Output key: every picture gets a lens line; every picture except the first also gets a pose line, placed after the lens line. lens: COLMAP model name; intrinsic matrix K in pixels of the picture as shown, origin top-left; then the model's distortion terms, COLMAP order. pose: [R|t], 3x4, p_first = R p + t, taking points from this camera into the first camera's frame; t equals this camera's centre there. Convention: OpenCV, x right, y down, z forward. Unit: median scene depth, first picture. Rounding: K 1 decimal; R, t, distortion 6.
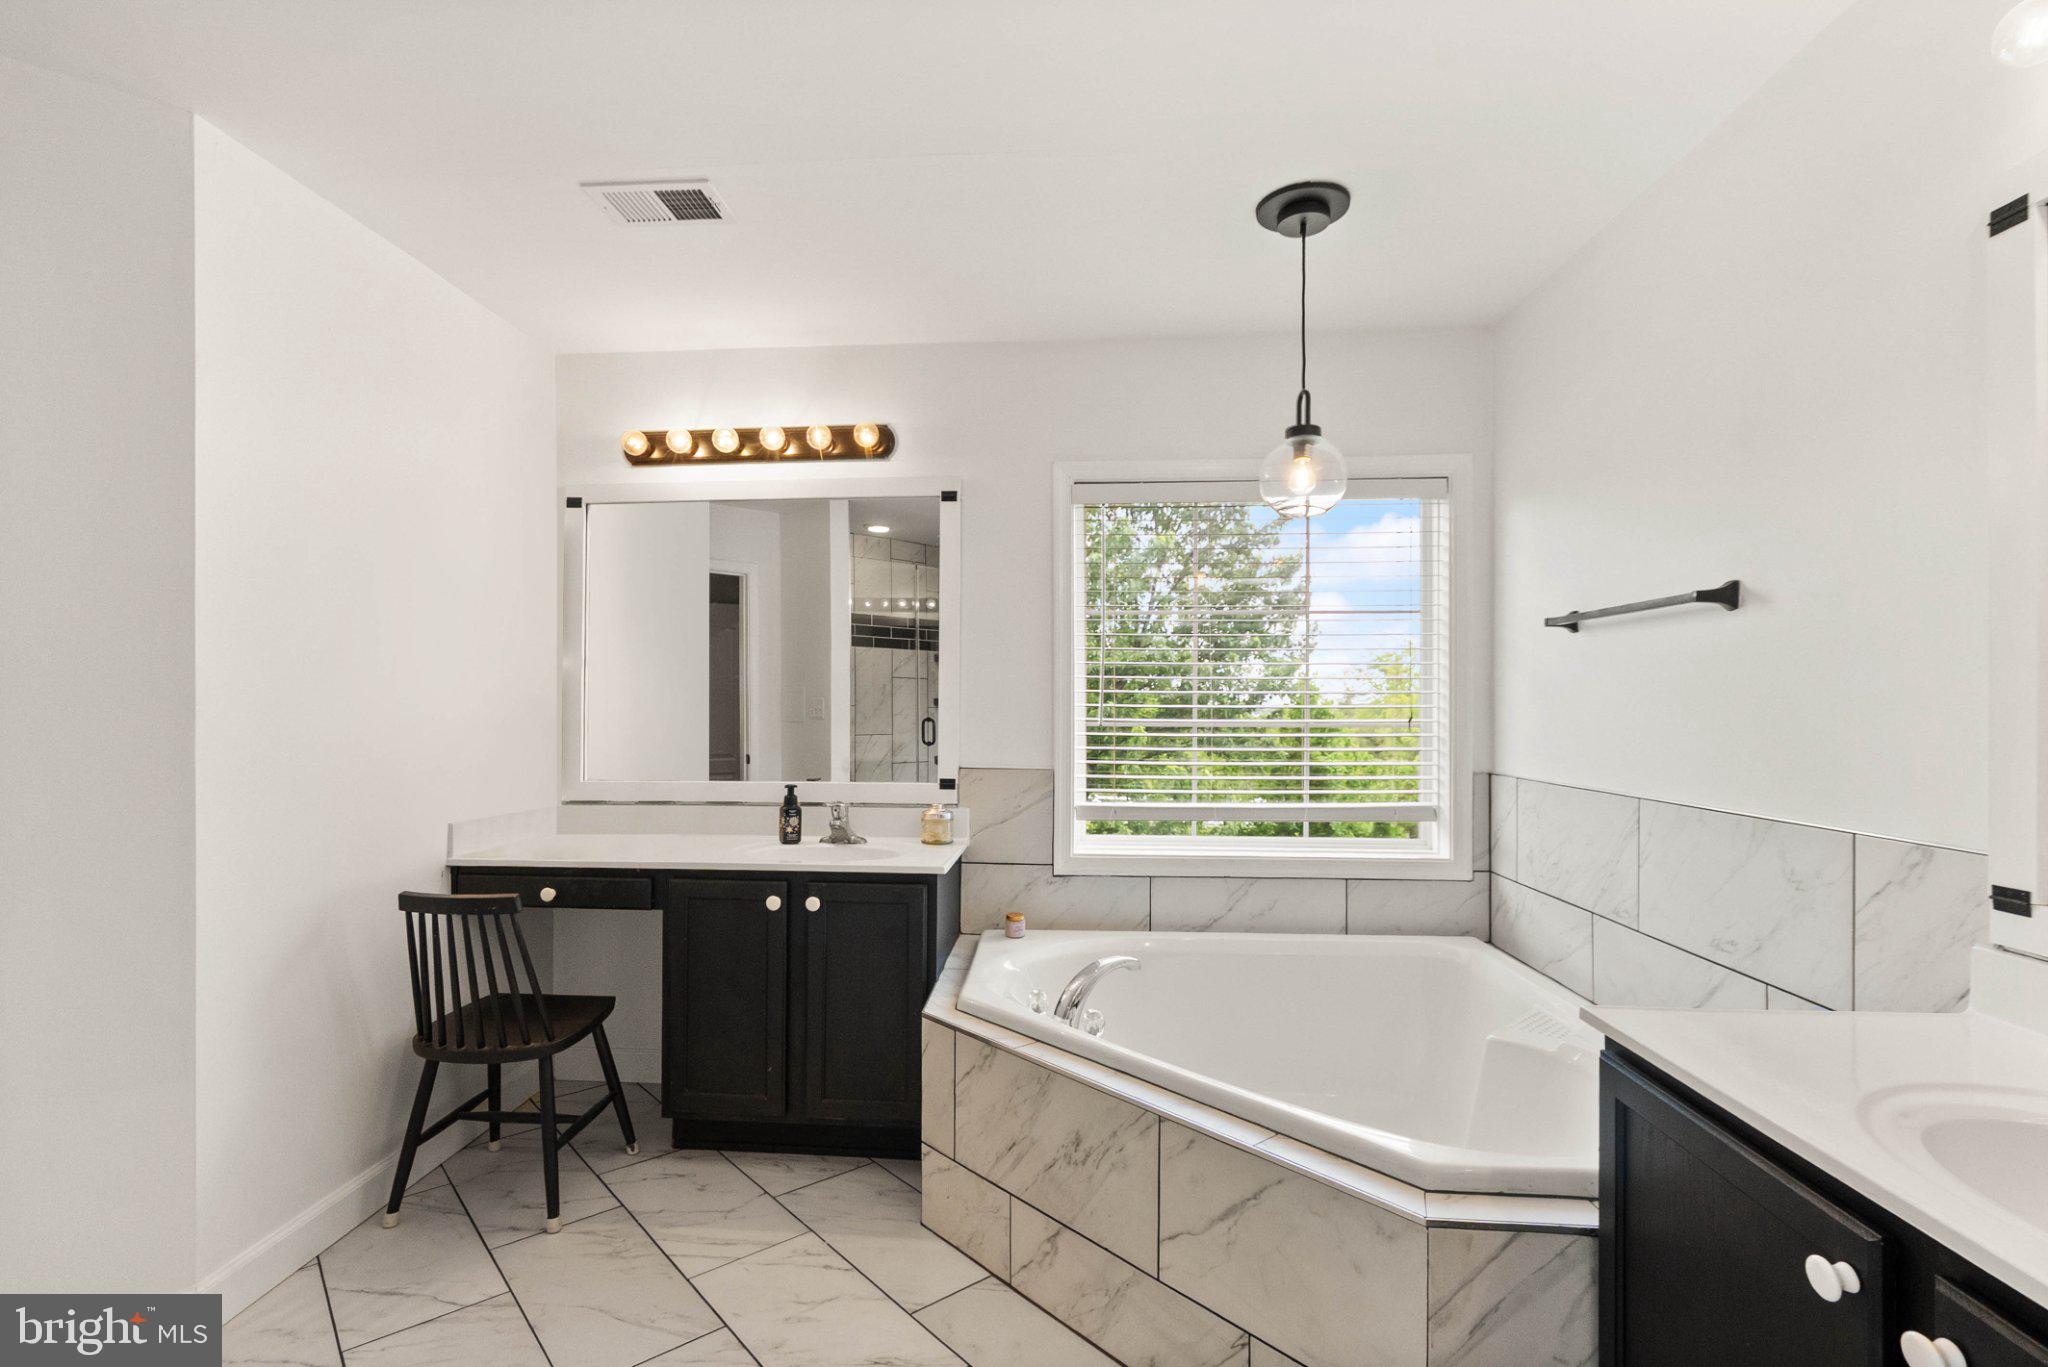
lens RADIAL K [[966.7, 0, 1018.0], [0, 966.7, 710.2], [0, 0, 1]] dist [0.023015, 0.000507]
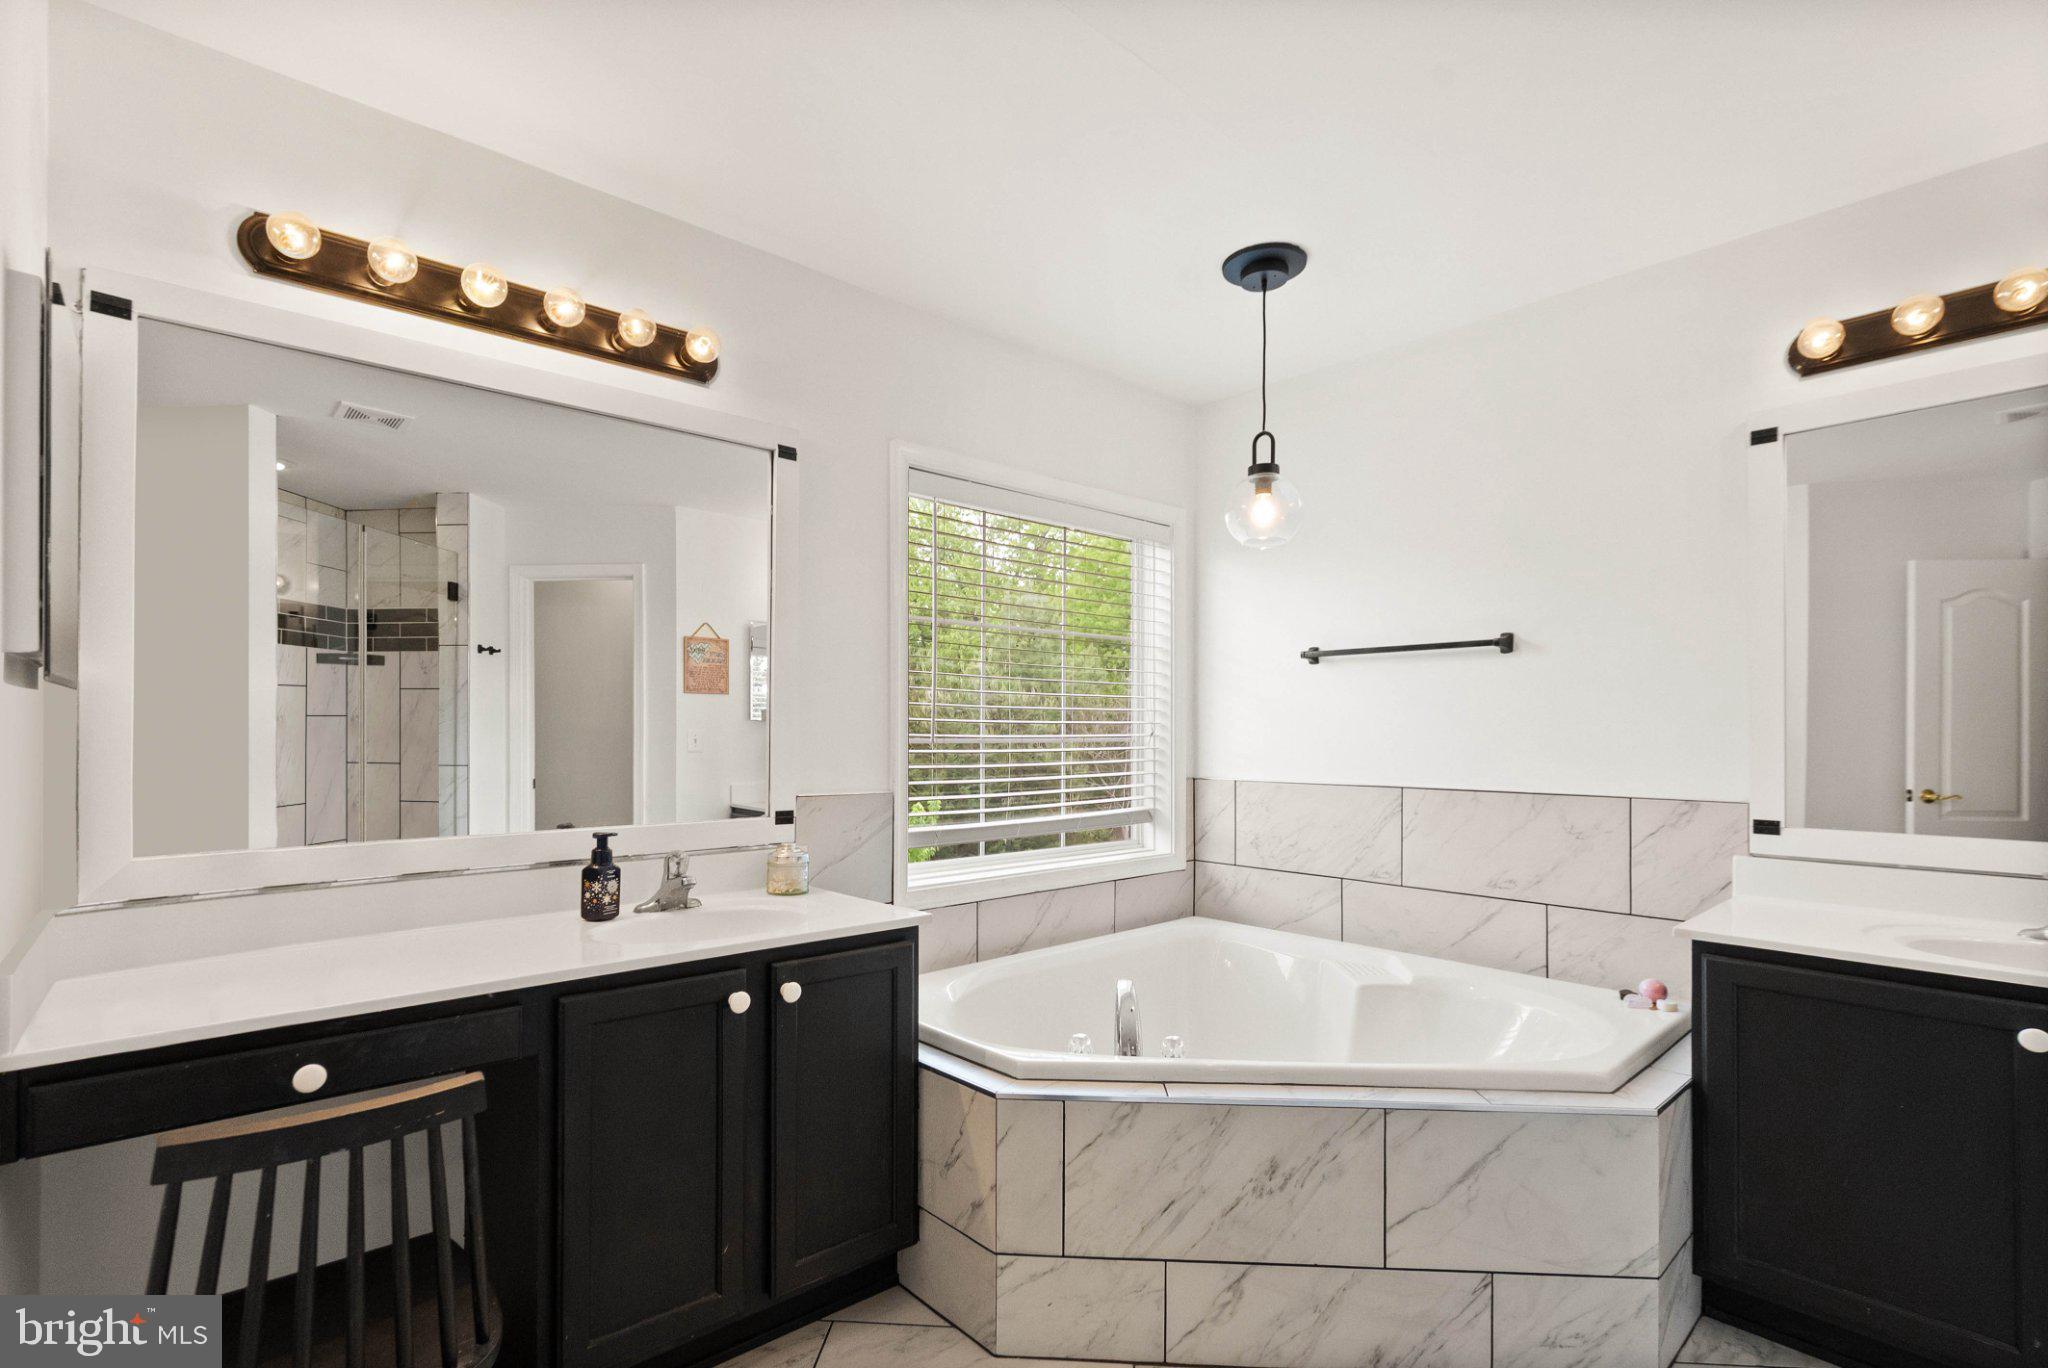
lens RADIAL K [[968.3, 0, 998.2], [0, 968.3, 713.4], [0, 0, 1]] dist [0.001643, 0.001488]
pose [[0.707516, 0.011725, 0.706601, -0.625185], [0.003909, 0.999782, -0.020504, 0.010532], [-0.706687, 0.017269, 0.707316, 0.391386]]
